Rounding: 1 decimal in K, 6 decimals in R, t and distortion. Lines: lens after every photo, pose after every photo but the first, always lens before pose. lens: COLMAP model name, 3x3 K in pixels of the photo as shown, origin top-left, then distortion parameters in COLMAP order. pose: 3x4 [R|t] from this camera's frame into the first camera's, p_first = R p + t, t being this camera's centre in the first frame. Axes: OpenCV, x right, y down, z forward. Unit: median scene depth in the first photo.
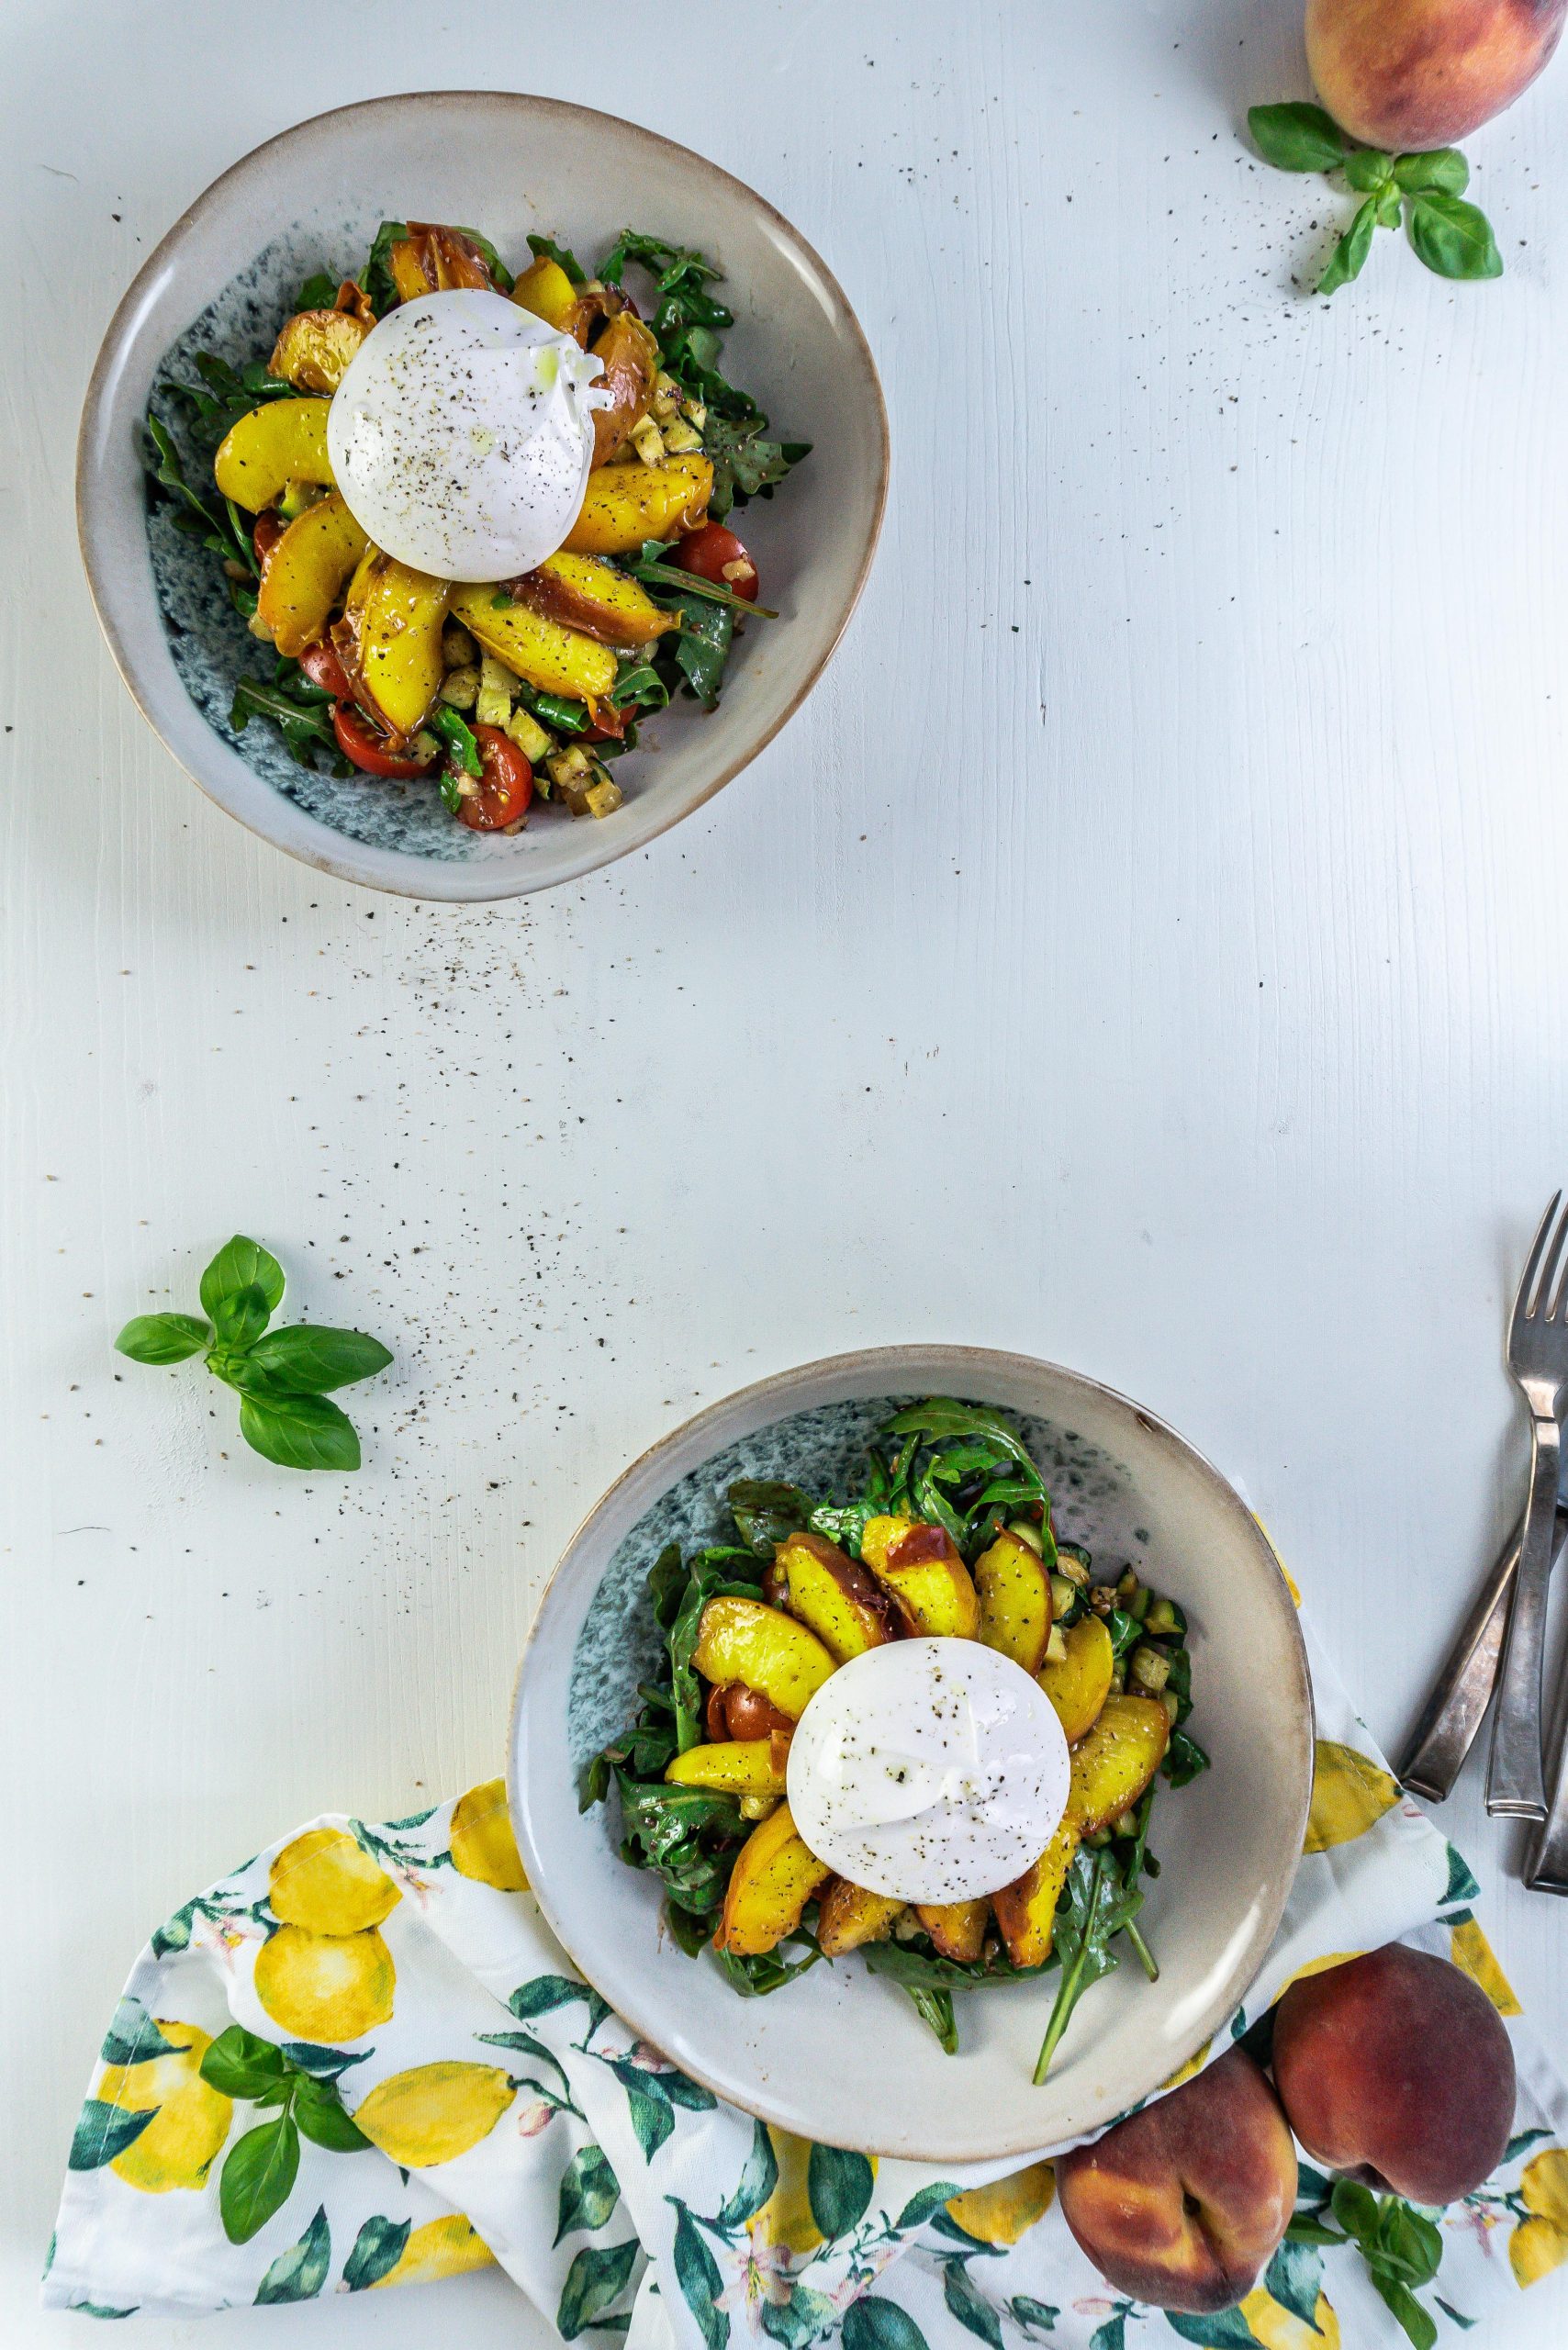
lens RADIAL K [[1564.5, 0, 784.0], [0, 1564.5, 1175.0], [0, 0, 1]] dist [-0.005660, -0.005762]
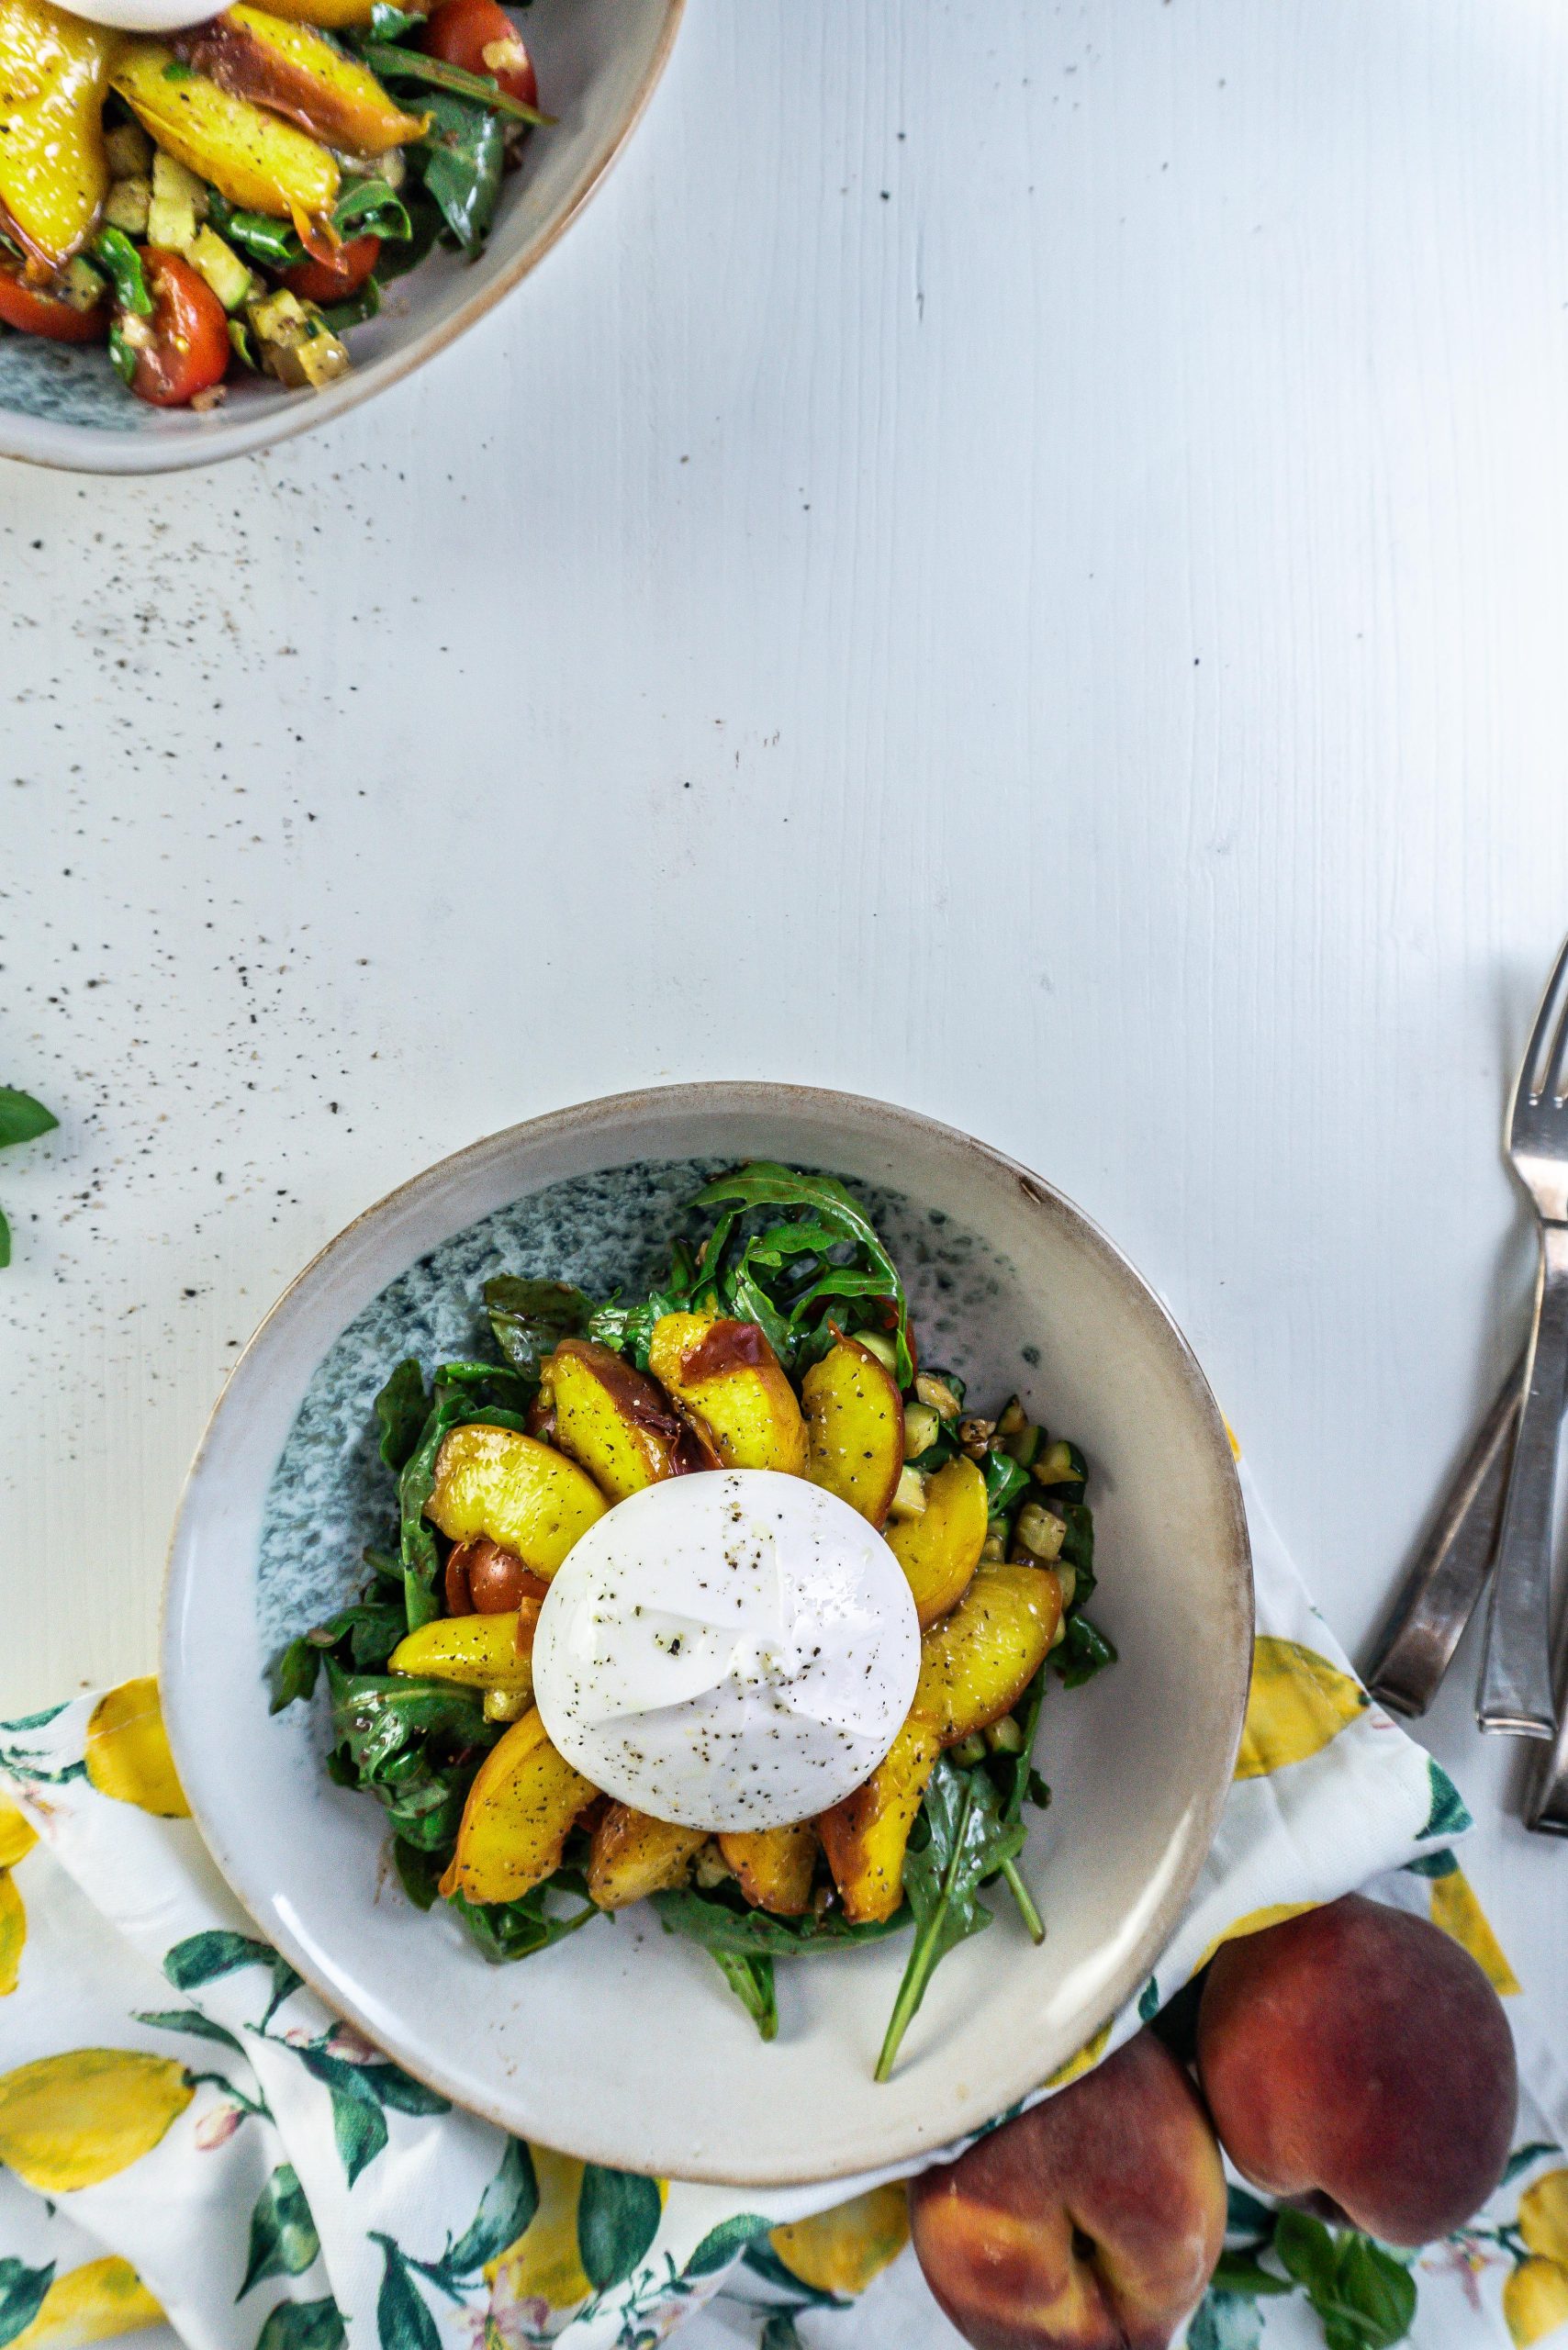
lens RADIAL K [[1563.4, 0, 784.0], [0, 1563.4, 1175.0], [0, 0, 1]] dist [-0.004971, 0.002218]
pose [[0.999766, 0.011389, 0.018409, 0.095844], [-0.011310, 0.999926, -0.004369, 0.150542], [-0.018457, 0.004160, 0.999821, 0.247499]]
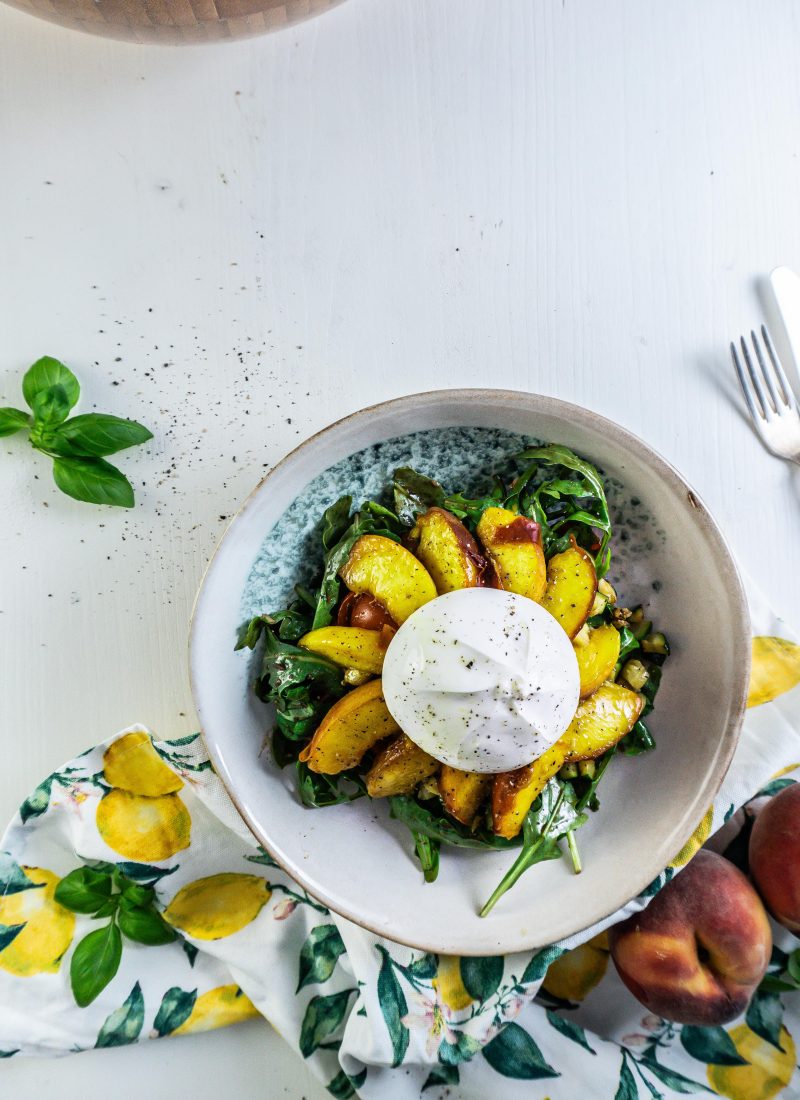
lens RADIAL K [[851.0, 0, 400.0], [0, 851.0, 550.0], [0, 0, 1]] dist [0.000429, -0.002510]
pose [[0.955886, 0.292532, 0.026588, -0.032220], [-0.293222, 0.955654, 0.027328, 0.252258], [-0.017414, -0.033919, 0.999273, 0.214974]]
